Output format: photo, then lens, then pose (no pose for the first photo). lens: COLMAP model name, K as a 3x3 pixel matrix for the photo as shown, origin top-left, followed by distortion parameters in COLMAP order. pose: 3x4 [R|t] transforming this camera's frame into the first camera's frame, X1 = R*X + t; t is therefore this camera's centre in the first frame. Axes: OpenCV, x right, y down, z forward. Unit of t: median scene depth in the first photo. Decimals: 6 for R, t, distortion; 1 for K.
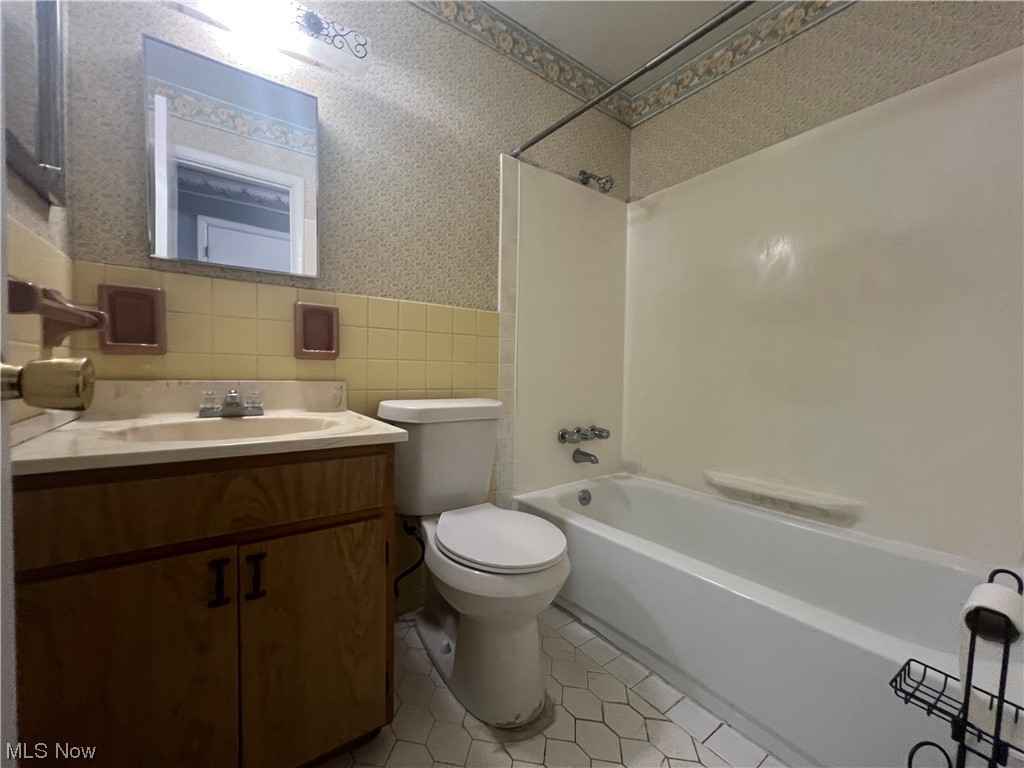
lens RADIAL K [[410.4, 0, 513.9], [0, 410.4, 386.2], [0, 0, 1]] dist [0.001452, 0.000110]
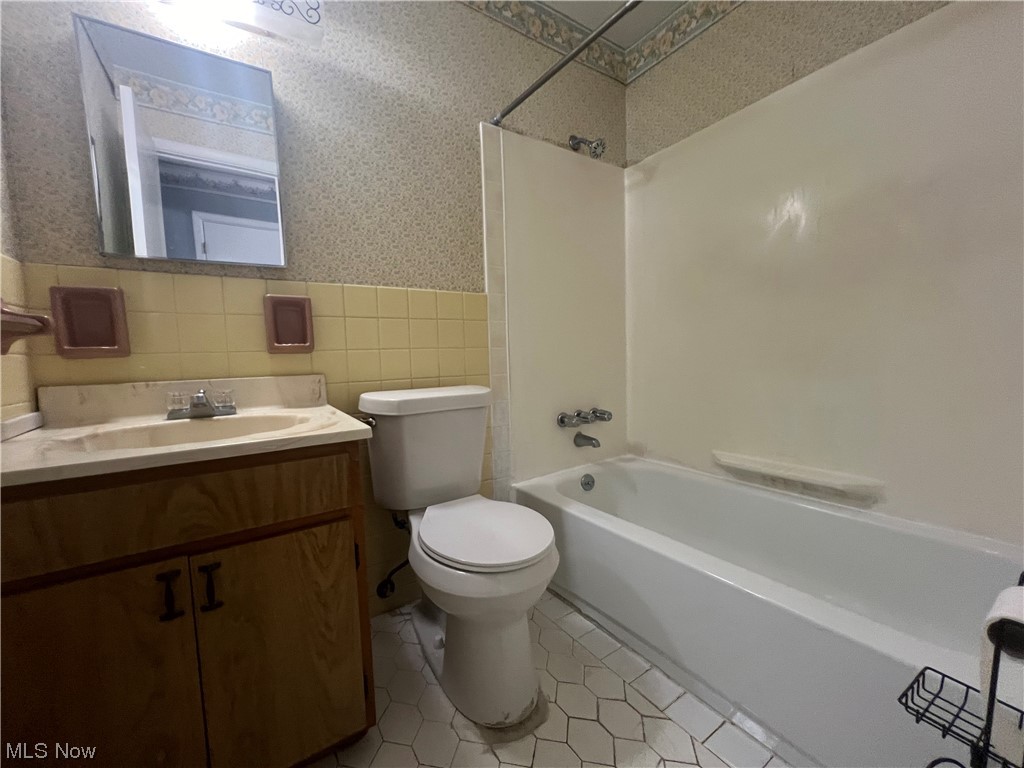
lens RADIAL K [[410.4, 0, 513.9], [0, 410.4, 386.2], [0, 0, 1]] dist [0.001452, 0.000110]
pose [[0.998037, -0.042222, -0.046262, 0.082095], [0.044283, 0.998029, 0.044470, -0.008153], [0.044293, -0.046431, 0.997939, 0.060293]]
